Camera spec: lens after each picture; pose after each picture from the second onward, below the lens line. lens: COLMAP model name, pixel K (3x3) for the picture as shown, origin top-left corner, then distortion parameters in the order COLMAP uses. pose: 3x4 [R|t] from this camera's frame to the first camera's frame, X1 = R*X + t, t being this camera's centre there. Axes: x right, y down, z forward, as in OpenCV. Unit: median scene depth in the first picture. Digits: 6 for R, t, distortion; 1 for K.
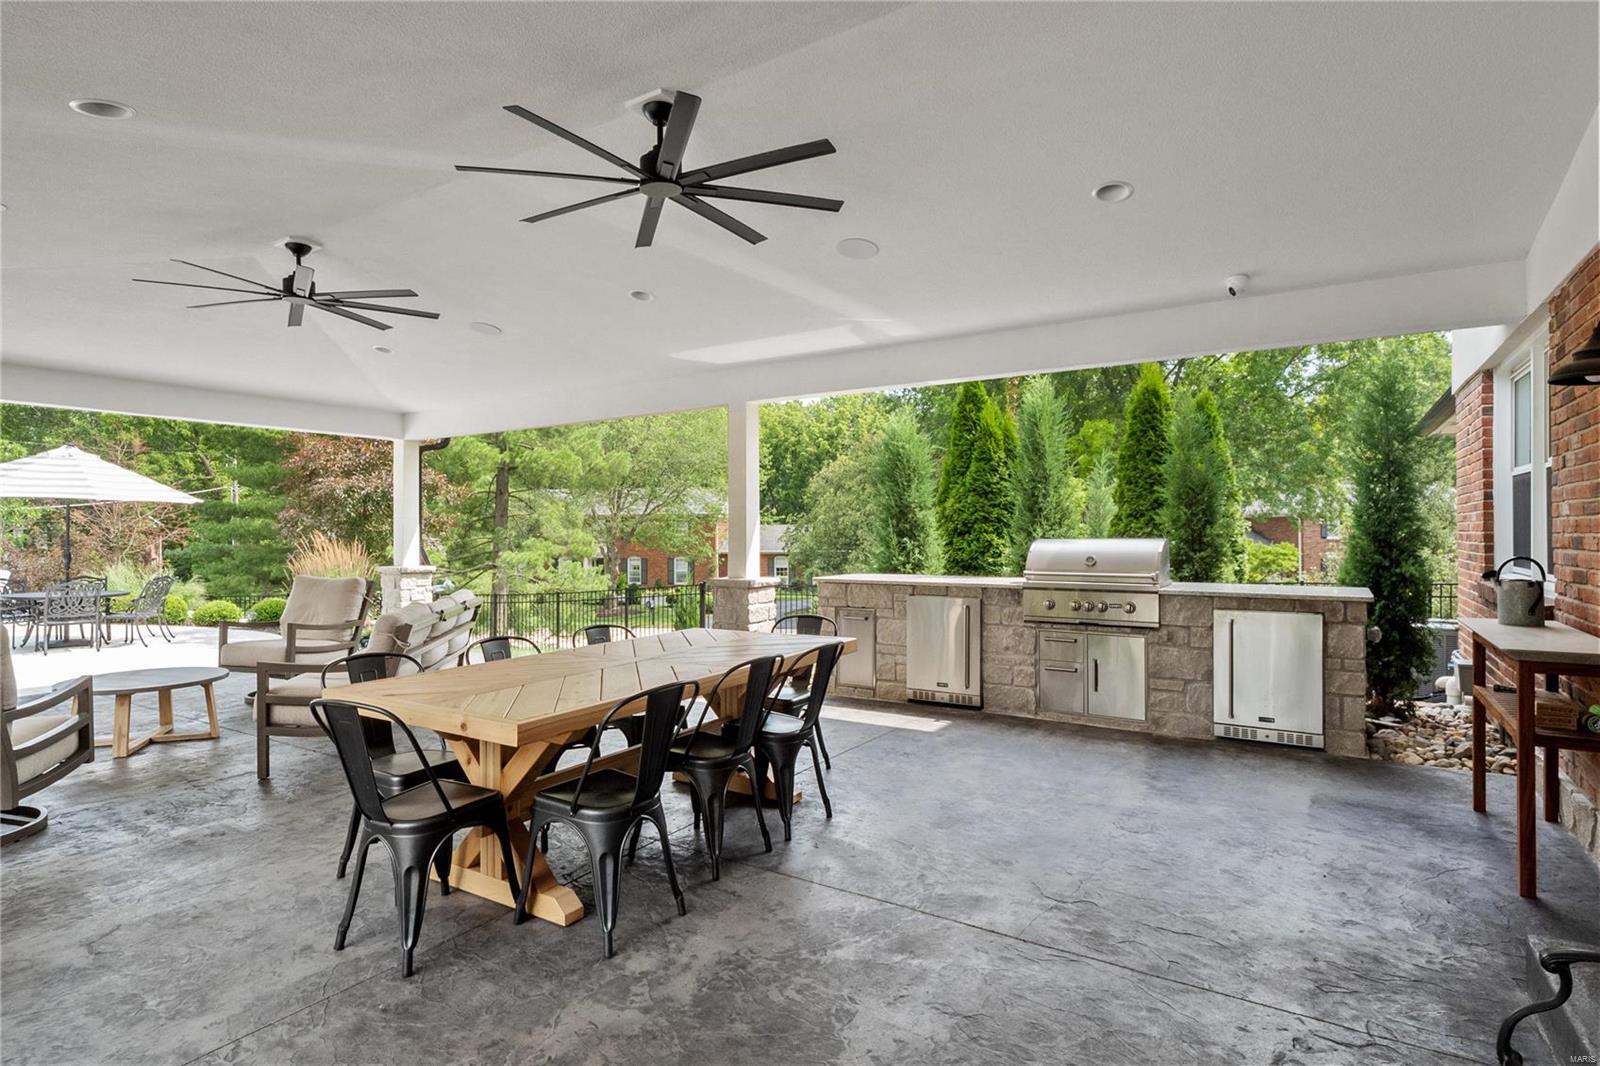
lens RADIAL K [[815.1, 0, 811.1], [0, 815.1, 532.9], [0, 0, 1]] dist [0.000459, -0.000680]
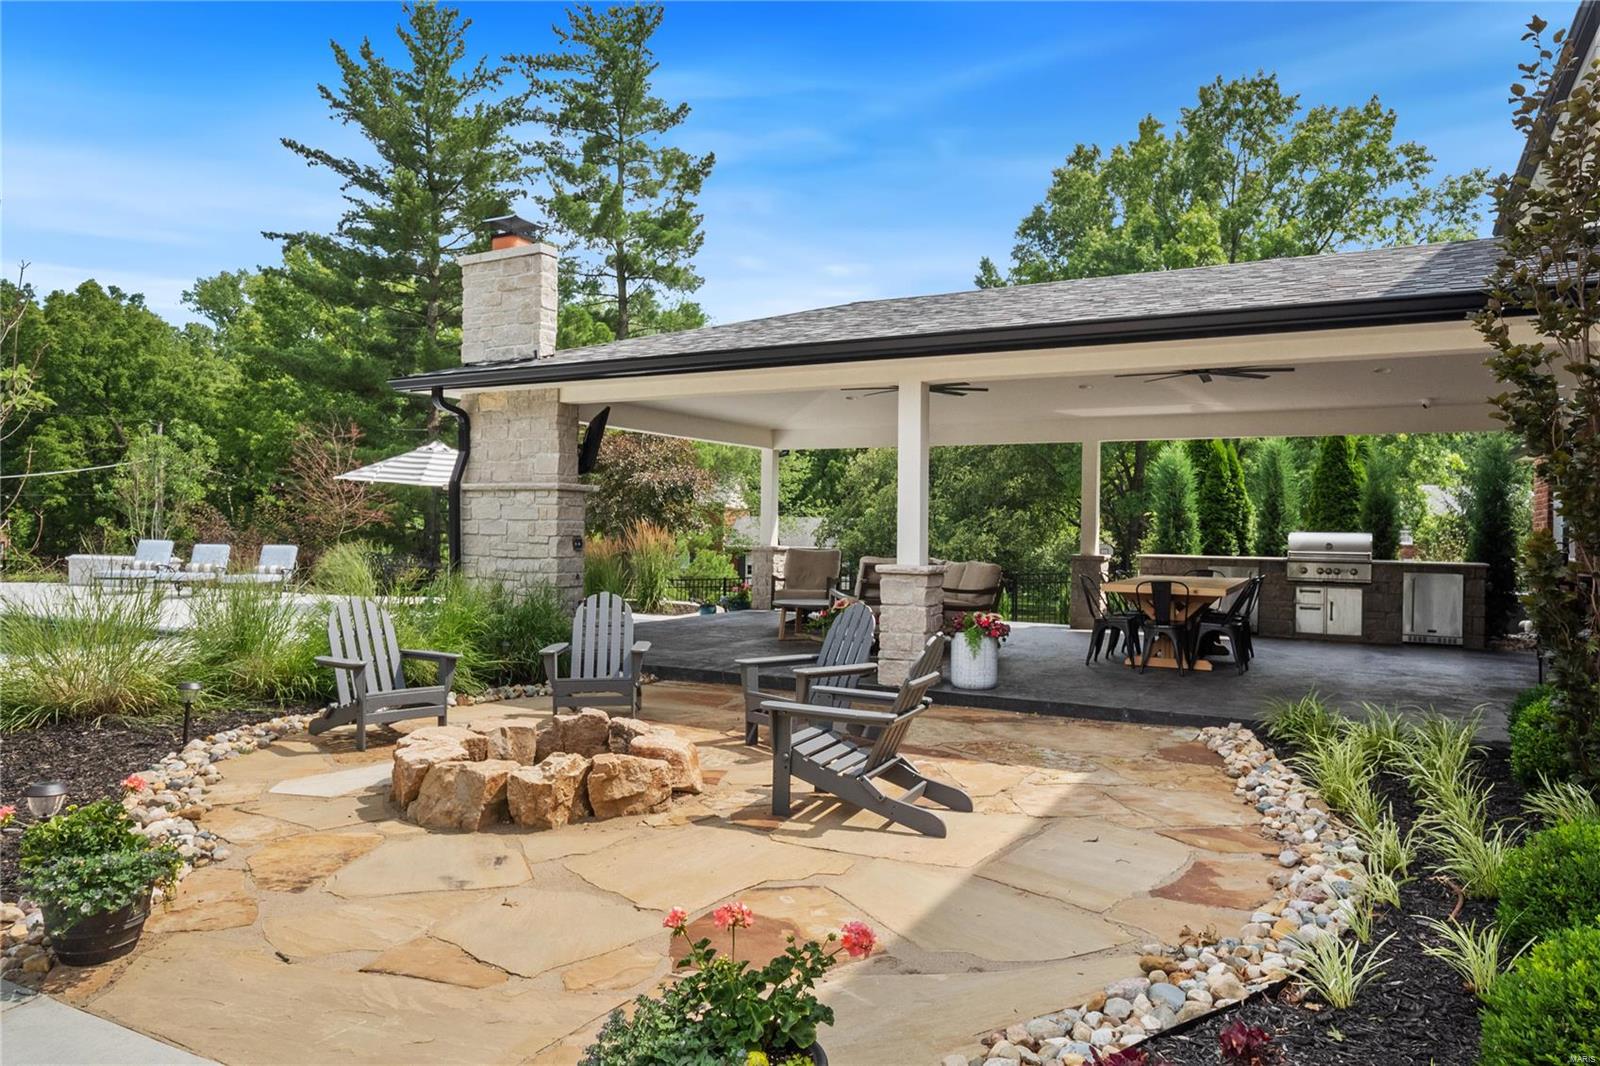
lens RADIAL K [[1082.1, 0, 807.2], [0, 1082.1, 527.8], [0, 0, 1]] dist [0.018881, -0.005763]
pose [[0.996608, 0.019217, 0.080020, -0.917174], [-0.019182, 0.999815, -0.001203, 0.020751], [-0.080028, -0.000336, 0.996793, -1.171092]]
